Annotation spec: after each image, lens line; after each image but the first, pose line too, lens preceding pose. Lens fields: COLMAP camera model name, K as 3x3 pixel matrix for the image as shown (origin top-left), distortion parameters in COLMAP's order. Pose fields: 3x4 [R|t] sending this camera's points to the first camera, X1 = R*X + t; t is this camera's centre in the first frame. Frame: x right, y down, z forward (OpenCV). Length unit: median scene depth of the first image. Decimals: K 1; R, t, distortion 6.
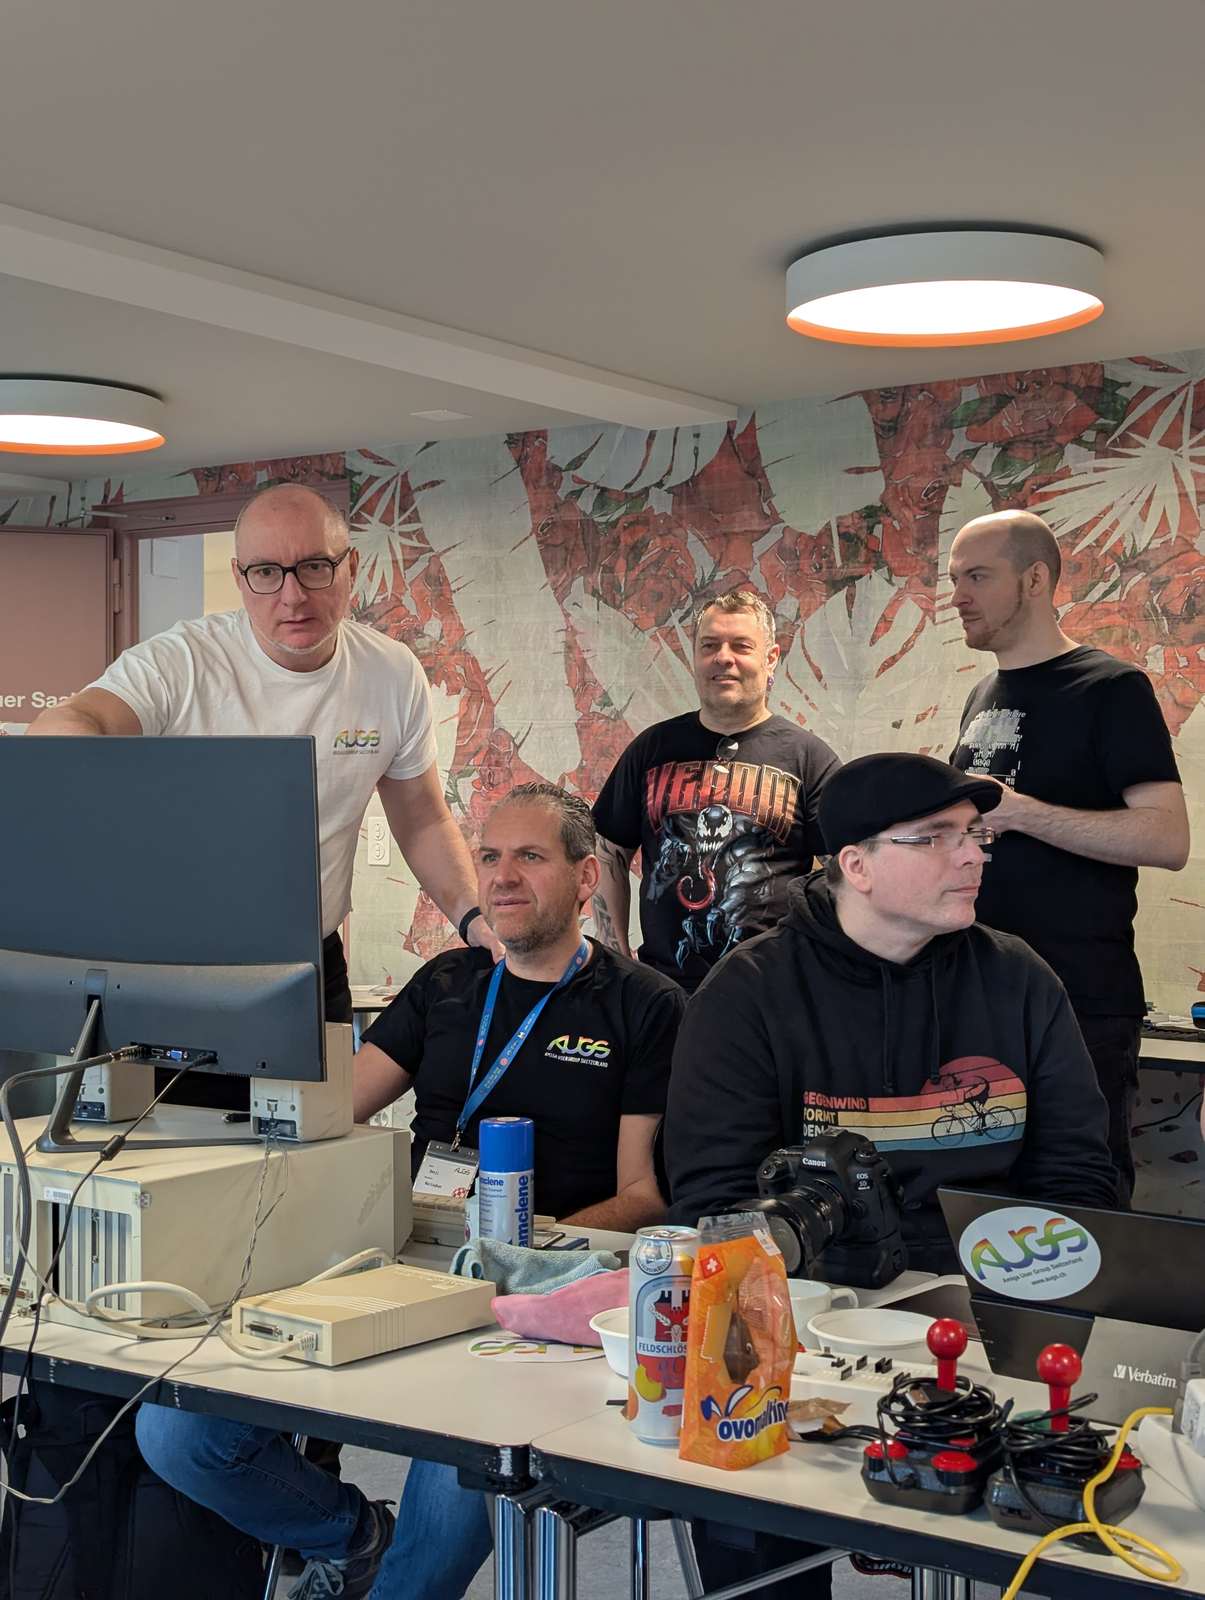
lens RADIAL K [[2738.2, 0, 603.7], [0, 2738.2, 807.0], [0, 0, 1]] dist [0.064730, 0.000000]
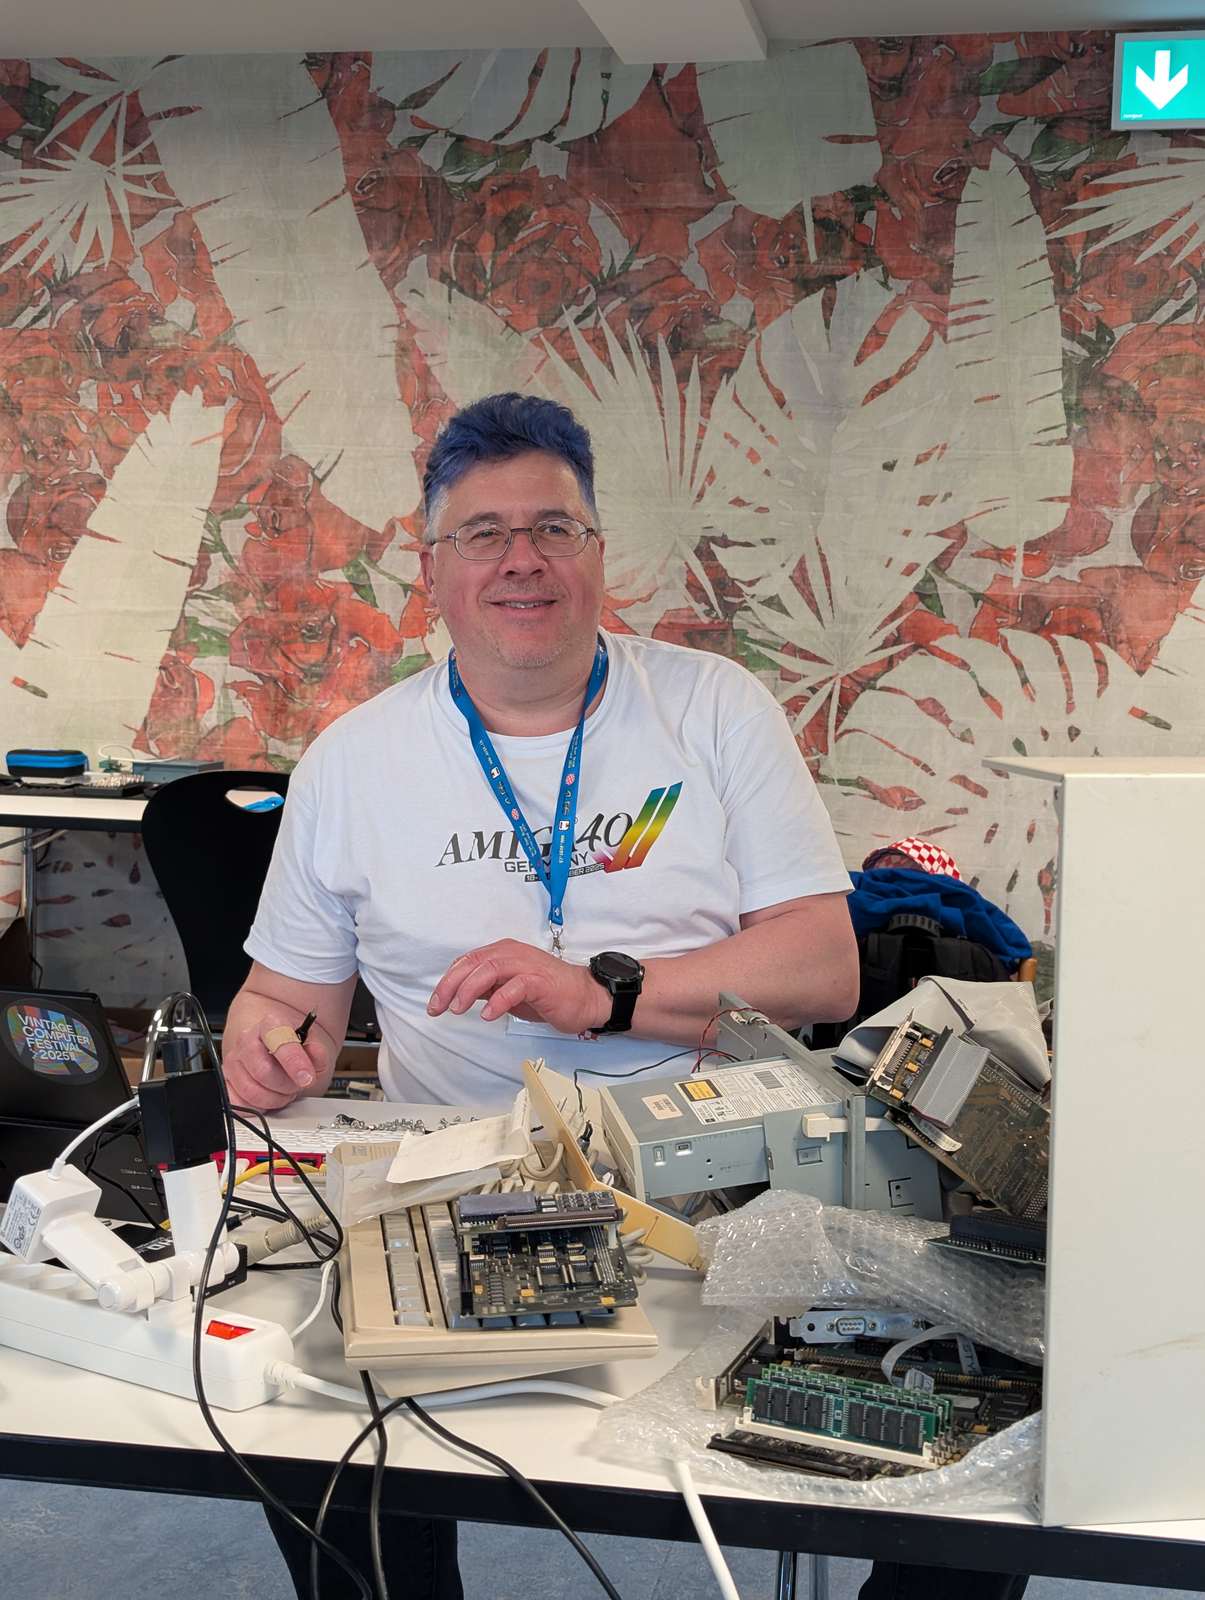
lens RADIAL K [[2738.2, 0, 618.4], [0, 2738.2, 862.4], [0, 0, 1]] dist [0.064730, 0.000000]
pose [[0.879398, -0.039657, 0.474432, -0.323876], [-0.014018, 0.993936, 0.109065, -0.000803], [-0.475880, -0.102562, 0.873510, 0.291406]]
